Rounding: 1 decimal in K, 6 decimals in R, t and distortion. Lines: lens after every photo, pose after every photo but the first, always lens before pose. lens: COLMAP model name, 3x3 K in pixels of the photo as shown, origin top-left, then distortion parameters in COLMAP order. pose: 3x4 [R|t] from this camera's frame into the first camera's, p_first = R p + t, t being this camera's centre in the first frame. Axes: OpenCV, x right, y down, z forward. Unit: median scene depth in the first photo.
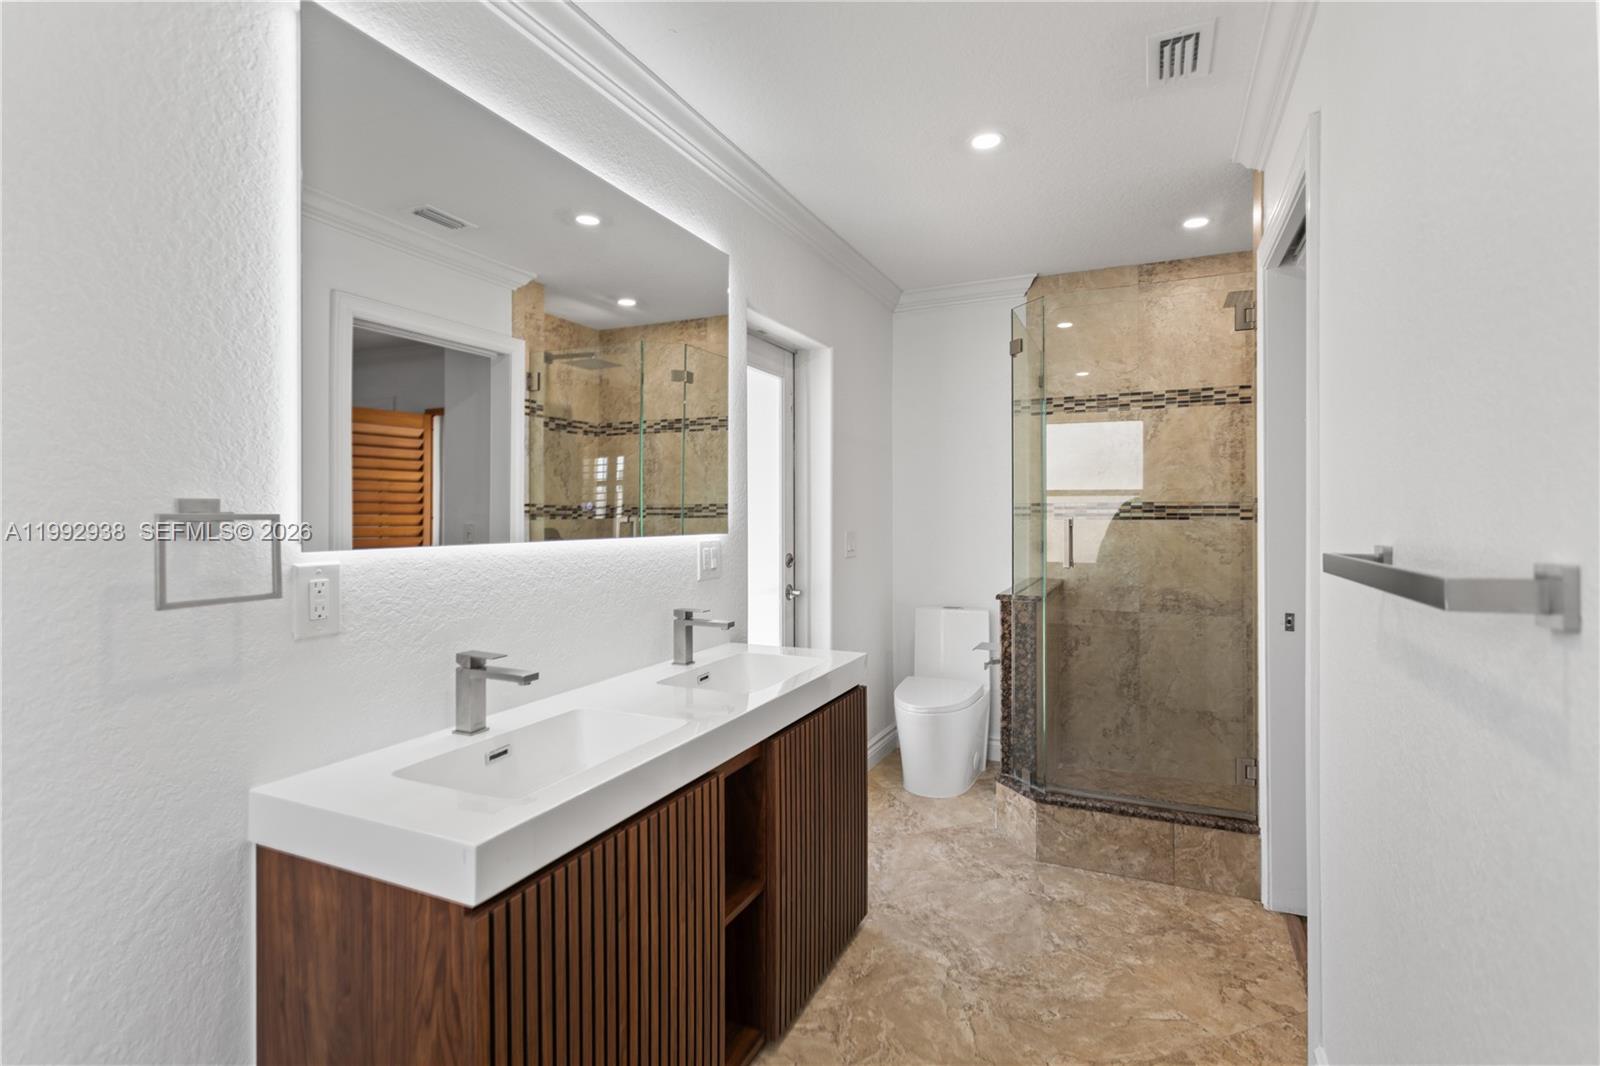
lens RADIAL K [[770.1, 0, 795.0], [0, 770.1, 524.0], [0, 0, 1]] dist [0.001281, 0.000690]
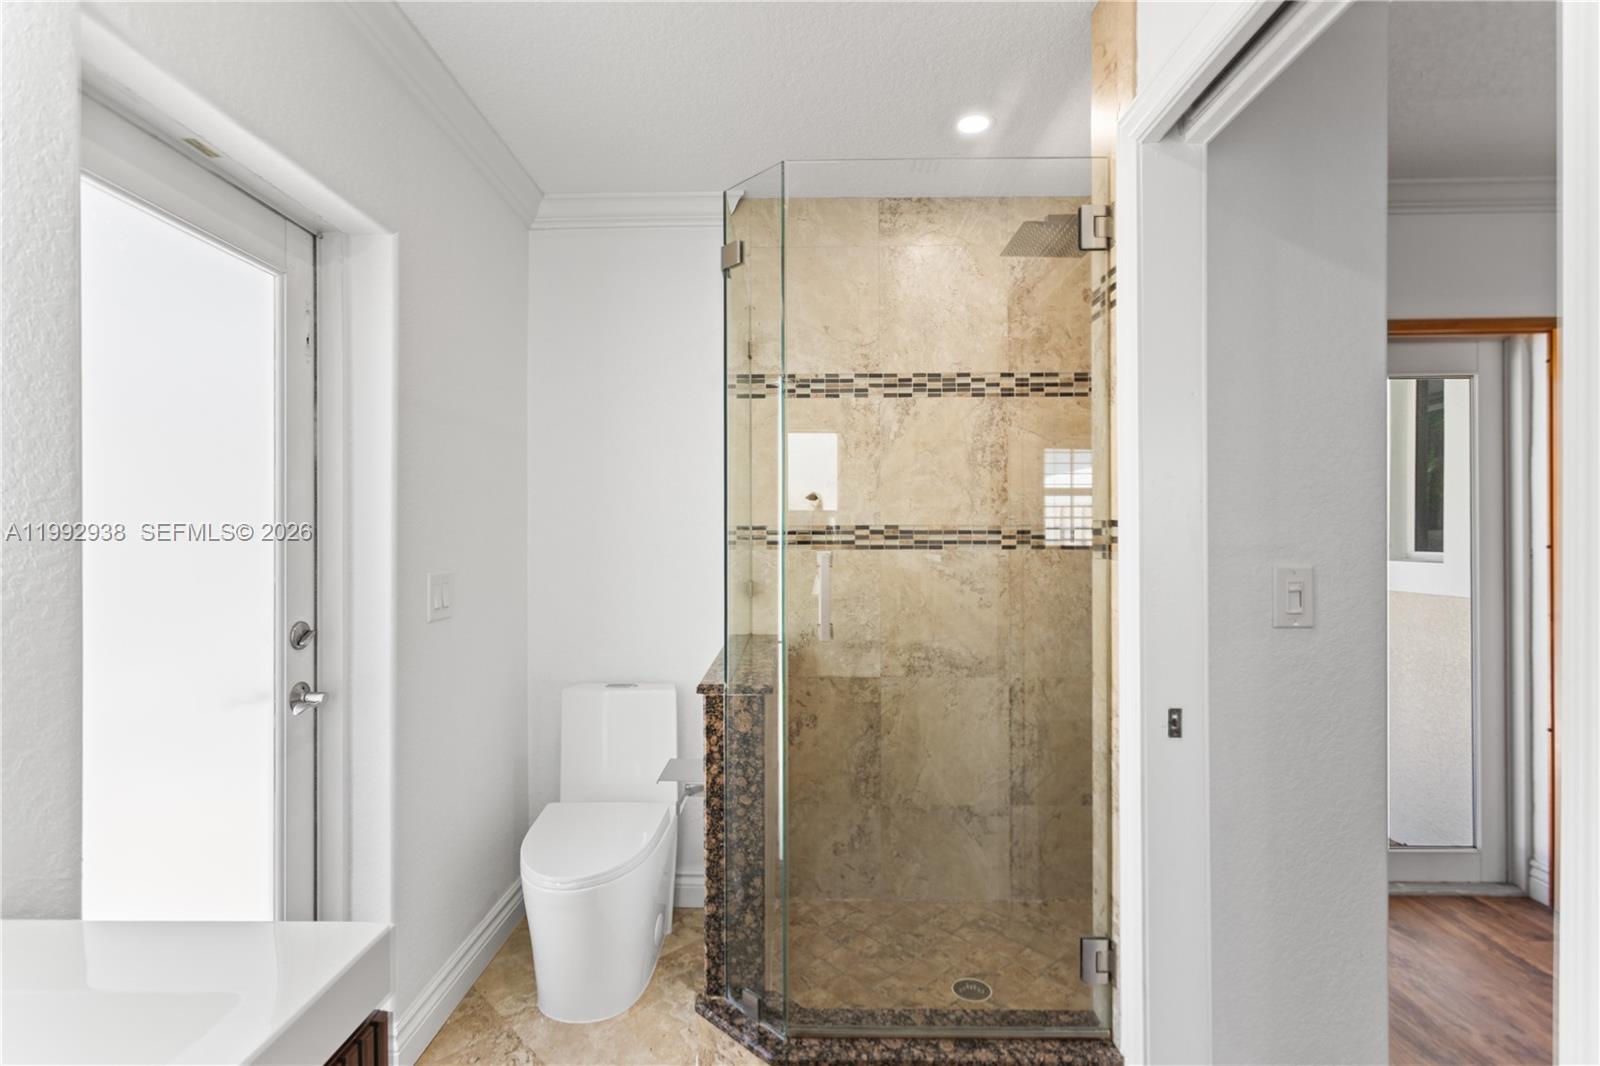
lens RADIAL K [[770.1, 0, 795.0], [0, 770.1, 524.0], [0, 0, 1]] dist [0.001281, 0.000690]
pose [[0.911968, 0.006263, 0.410213, 0.078950], [0.005224, 0.999625, -0.026875, -0.010728], [-0.410228, 0.026652, 0.911594, 0.384032]]
